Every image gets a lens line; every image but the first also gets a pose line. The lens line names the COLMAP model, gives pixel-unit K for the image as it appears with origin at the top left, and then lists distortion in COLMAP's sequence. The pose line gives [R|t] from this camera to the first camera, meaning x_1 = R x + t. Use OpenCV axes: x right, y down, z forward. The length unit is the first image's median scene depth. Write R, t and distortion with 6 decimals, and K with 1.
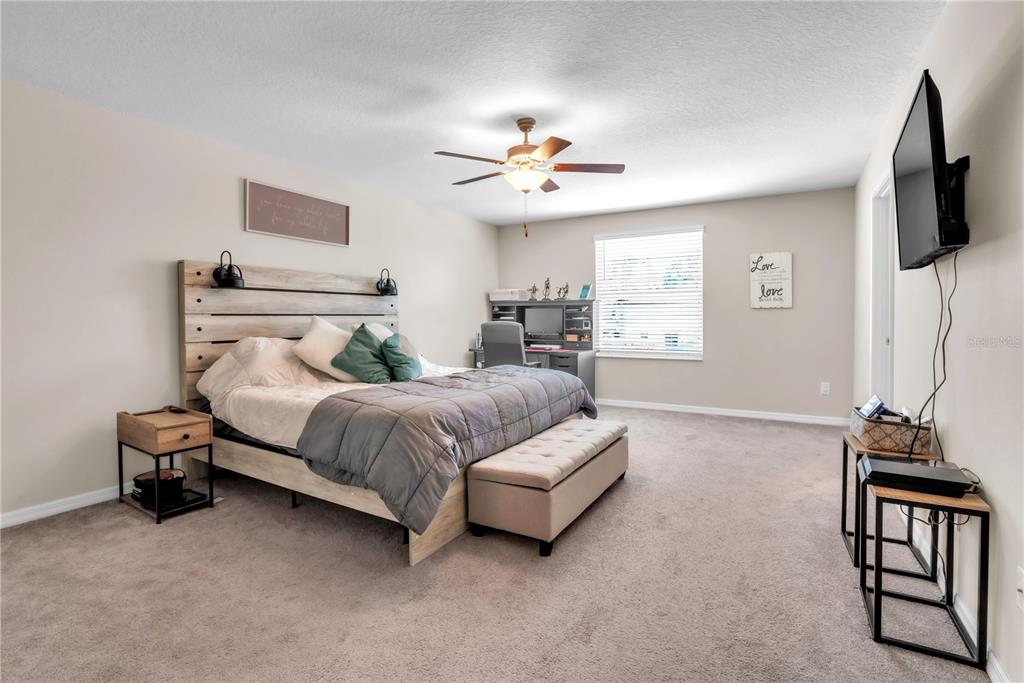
lens RADIAL K [[494.6, 0, 512.6], [0, 494.6, 317.5], [0, 0, 1]] dist [-0.000318, -0.000078]
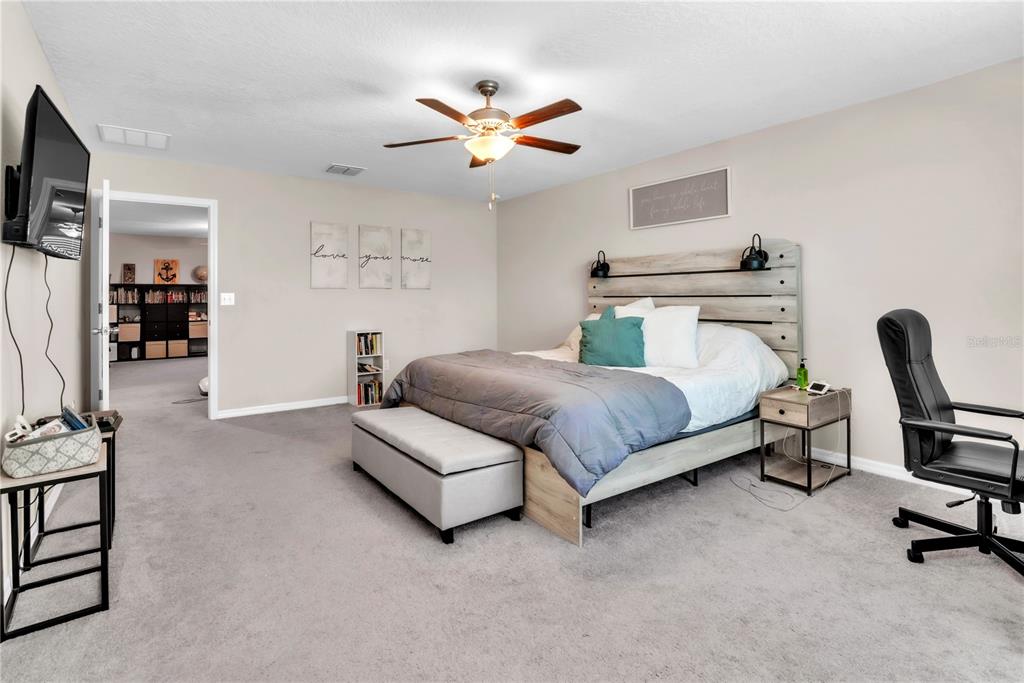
lens RADIAL K [[497.5, 0, 512.6], [0, 497.5, 298.6], [0, 0, 1]] dist [-0.000093, 0.000041]
pose [[-0.407001, 0.002445, -0.913424, 0.637499], [-0.001158, 0.999994, 0.003193, -0.003445], [0.913427, 0.002357, -0.406996, 1.070815]]
